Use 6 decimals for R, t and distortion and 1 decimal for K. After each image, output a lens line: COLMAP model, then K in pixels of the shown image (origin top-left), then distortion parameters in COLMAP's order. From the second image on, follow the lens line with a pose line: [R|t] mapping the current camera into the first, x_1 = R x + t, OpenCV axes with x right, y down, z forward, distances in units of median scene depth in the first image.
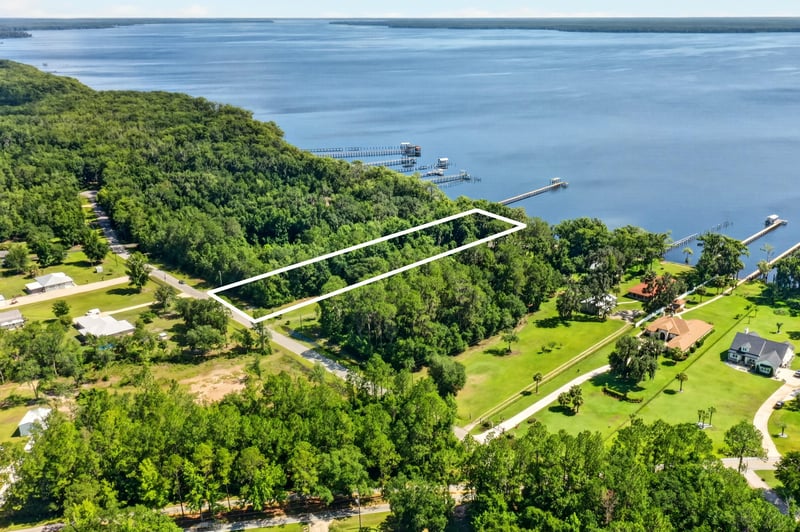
lens RADIAL K [[599.6, 0, 400.0], [0, 599.6, 266.0], [0, 0, 1]] dist [-0.003848, -0.012013]
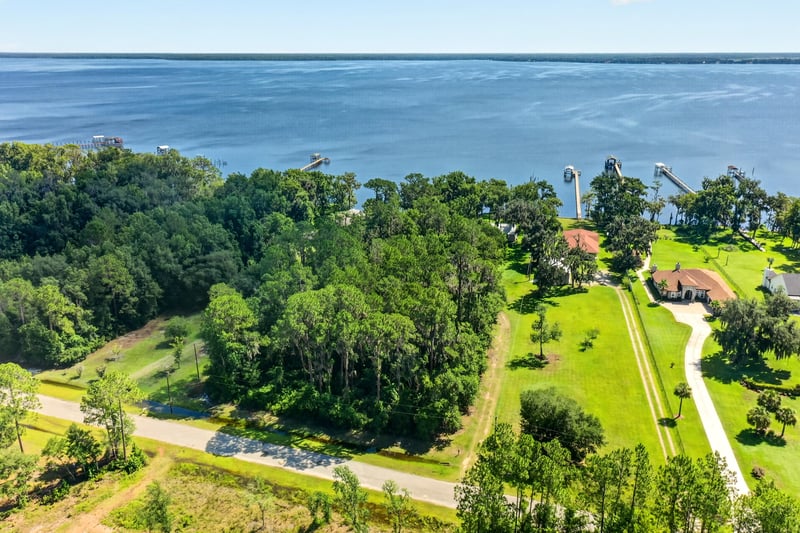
lens RADIAL K [[629.0, 0, 401.1], [0, 629.0, 263.6], [0, 0, 1]] dist [-0.005062, -0.010219]
pose [[0.895353, -0.137413, 0.423628, -0.171764], [0.135375, 0.990174, 0.035066, 0.000649], [-0.424284, 0.025952, 0.905157, 0.362592]]
